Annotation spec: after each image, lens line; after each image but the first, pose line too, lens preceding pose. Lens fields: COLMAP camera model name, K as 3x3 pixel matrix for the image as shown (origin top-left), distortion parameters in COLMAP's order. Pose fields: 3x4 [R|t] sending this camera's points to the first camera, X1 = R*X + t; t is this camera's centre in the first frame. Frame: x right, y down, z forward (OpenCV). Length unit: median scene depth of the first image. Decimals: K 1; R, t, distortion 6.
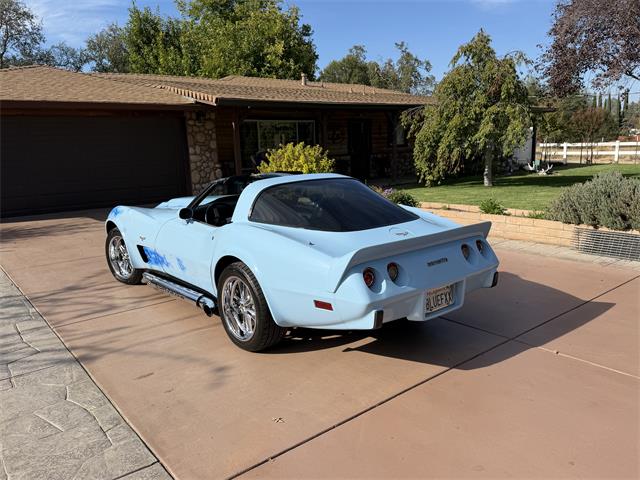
lens RADIAL K [[508.2, 0, 321.2], [0, 508.2, 250.0], [0, 0, 1]] dist [0.056630, -0.091807]
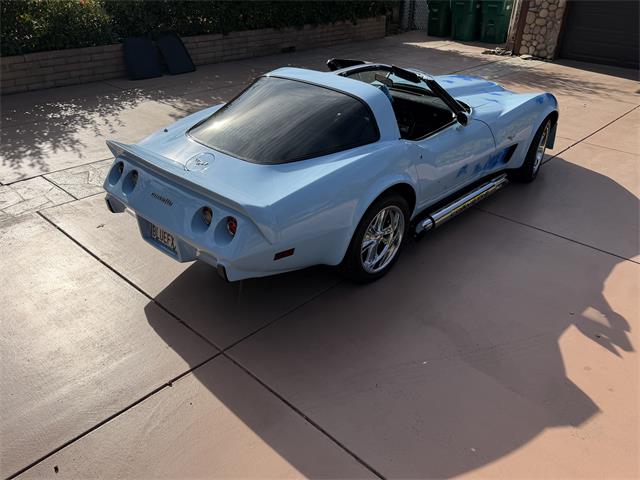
lens RADIAL K [[508.2, 0, 315.0], [0, 508.2, 244.6], [0, 0, 1]] dist [0.056630, -0.091807]
pose [[0.110963, 0.519978, -0.846942, 0.330487], [-0.226423, 0.843019, 0.487905, -0.127203], [0.967688, 0.137628, 0.211278, 0.333632]]
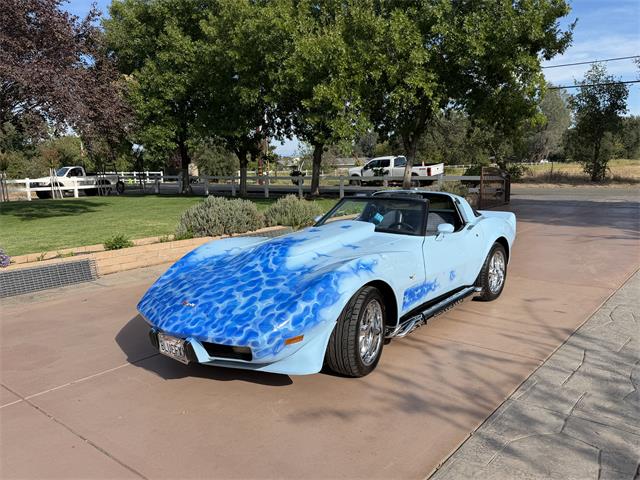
lens RADIAL K [[508.2, 0, 323.8], [0, 508.2, 241.7], [0, 0, 1]] dist [0.056630, -0.091807]
pose [[-0.204619, -0.122820, 0.971106, -0.528361], [0.222775, 0.960218, 0.168383, -0.121629], [-0.953154, 0.250792, -0.169117, 0.593720]]
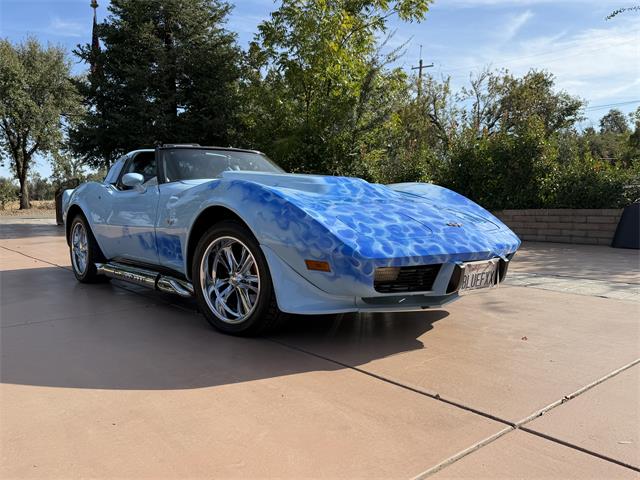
lens RADIAL K [[564.7, 0, 322.7], [0, 564.7, 238.2], [0, 0, 1]] dist [0.066118, -0.122502]
pose [[-0.998797, 0.041894, 0.025498, -0.145498], [0.047239, 0.961515, 0.270661, -0.119985], [-0.013177, 0.271539, -0.962337, 0.898564]]
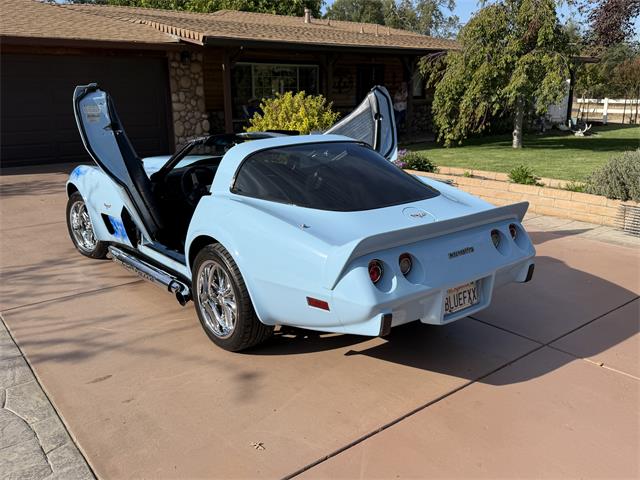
lens RADIAL K [[564.7, 0, 316.9], [0, 564.7, 250.8], [0, 0, 1]] dist [0.066118, -0.122502]
pose [[0.999574, 0.027930, -0.008434, 0.002162], [-0.027288, 0.997281, 0.068453, -0.010604], [0.010323, -0.068194, 0.997619, 0.031226]]
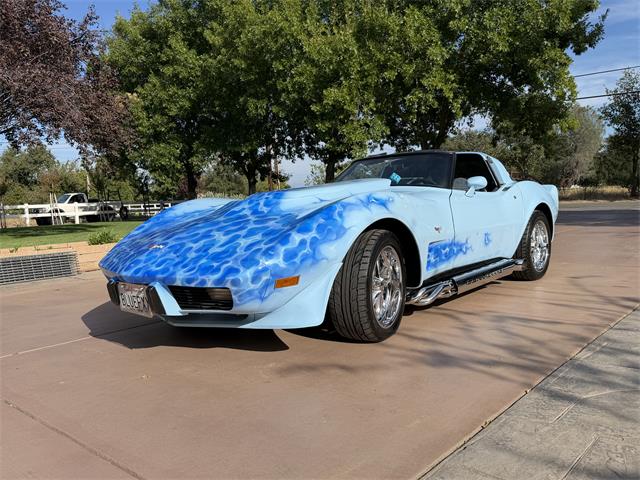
lens RADIAL K [[537.5, 0, 319.8], [0, 537.5, 238.8], [0, 0, 1]] dist [0.042140, -0.064164]
pose [[-0.167691, -0.046410, 0.984747, -0.483225], [0.244964, 0.965601, 0.087222, -0.056016], [-0.954920, 0.255854, -0.150554, 0.591778]]
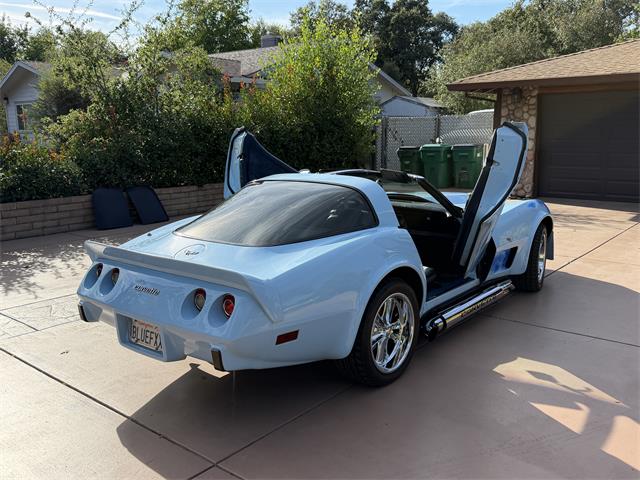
lens RADIAL K [[564.7, 0, 317.9], [0, 564.7, 238.4], [0, 0, 1]] dist [0.066118, -0.122502]
pose [[0.176029, 0.204017, -0.963011, 0.349635], [-0.191991, 0.966616, 0.169687, -0.080955], [0.965481, 0.155020, 0.209322, 0.327074]]
